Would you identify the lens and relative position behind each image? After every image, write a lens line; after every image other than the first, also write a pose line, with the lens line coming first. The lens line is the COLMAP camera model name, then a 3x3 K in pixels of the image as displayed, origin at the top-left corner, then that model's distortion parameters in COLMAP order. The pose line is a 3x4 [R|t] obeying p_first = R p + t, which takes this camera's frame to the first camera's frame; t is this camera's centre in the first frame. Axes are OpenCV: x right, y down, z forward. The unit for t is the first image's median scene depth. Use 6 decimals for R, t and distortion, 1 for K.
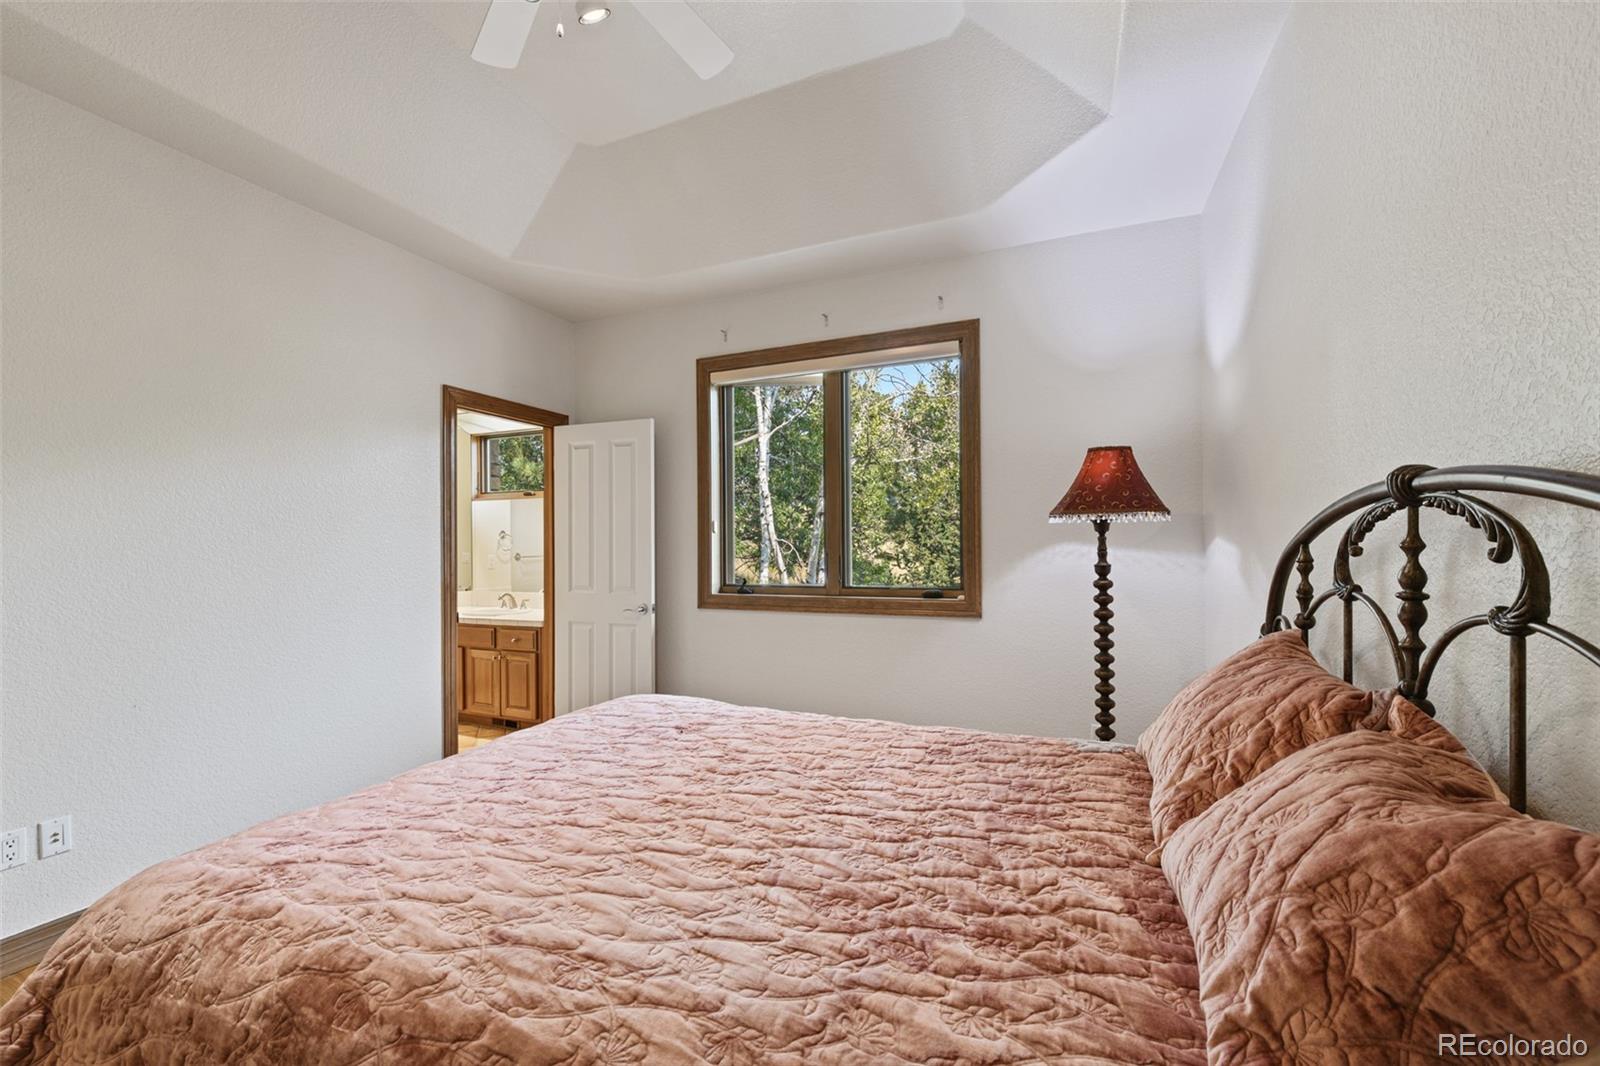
lens RADIAL K [[632.1, 0, 800.3], [0, 632.1, 538.9], [0, 0, 1]] dist [-0.002224, -0.001057]
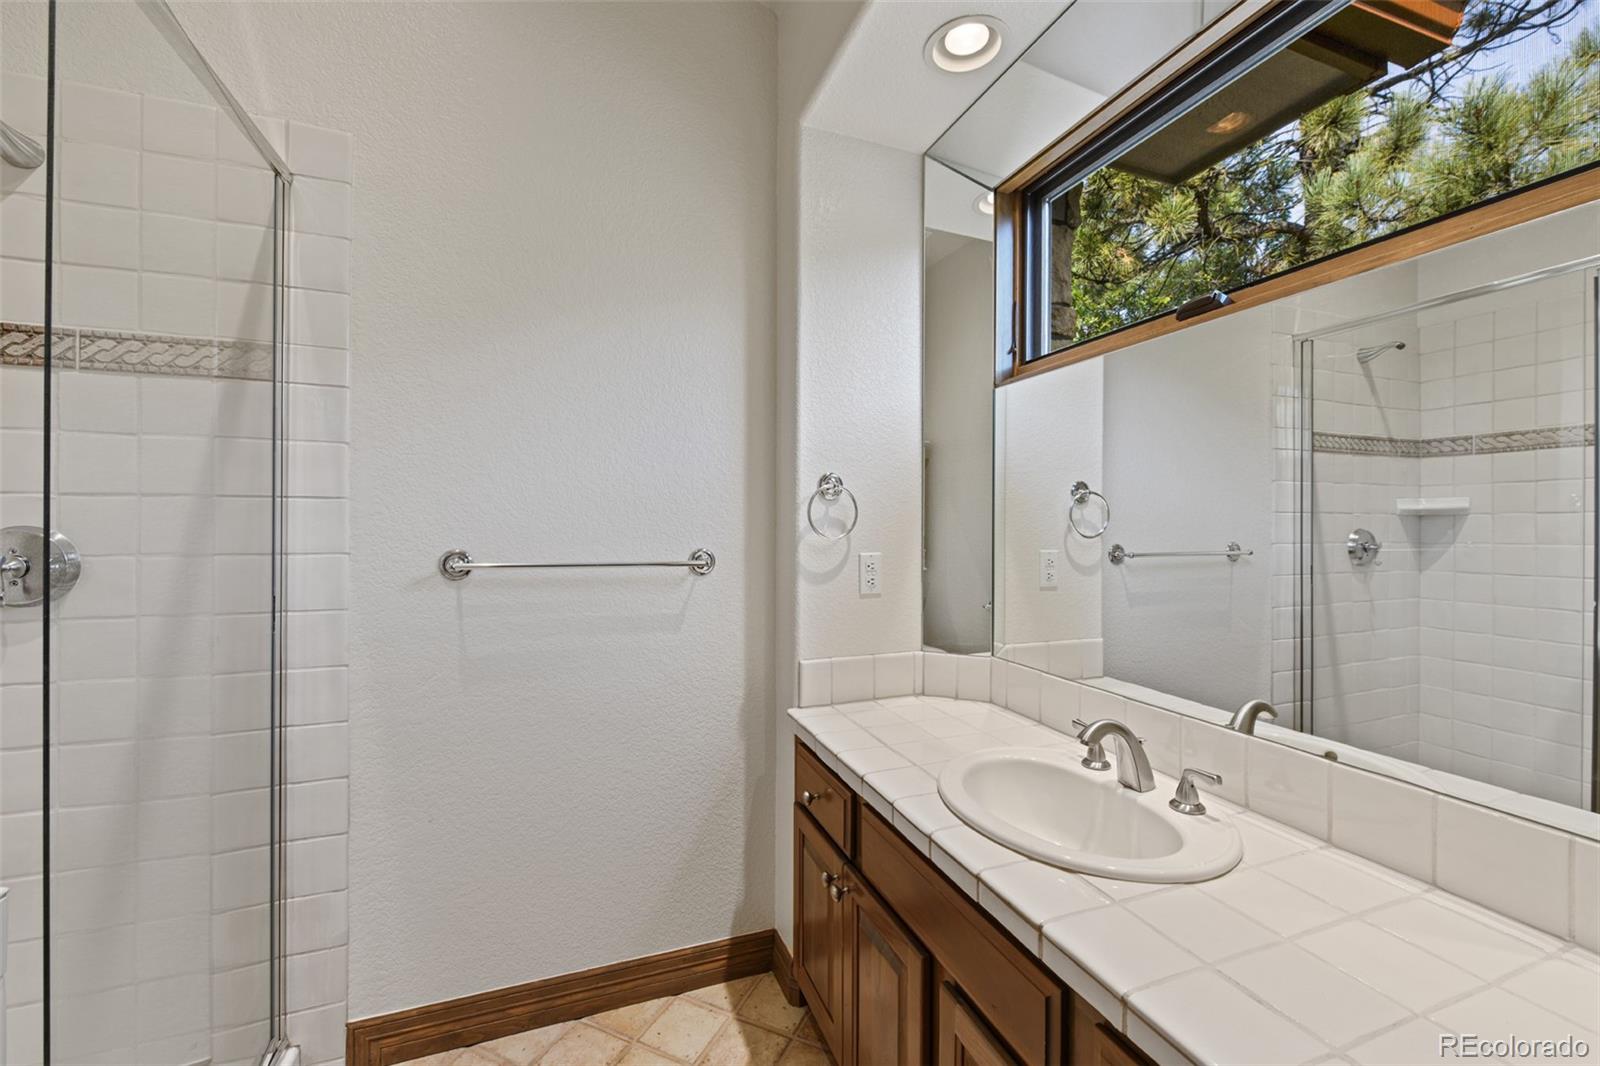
lens RADIAL K [[632.1, 0, 797.6], [0, 632.1, 529.2], [0, 0, 1]] dist [-0.002224, -0.001057]
pose [[0.672432, 0.014216, -0.740022, -0.333340], [-0.011323, 0.999896, 0.008920, 0.013350], [0.740072, 0.002381, 0.672524, 0.680170]]
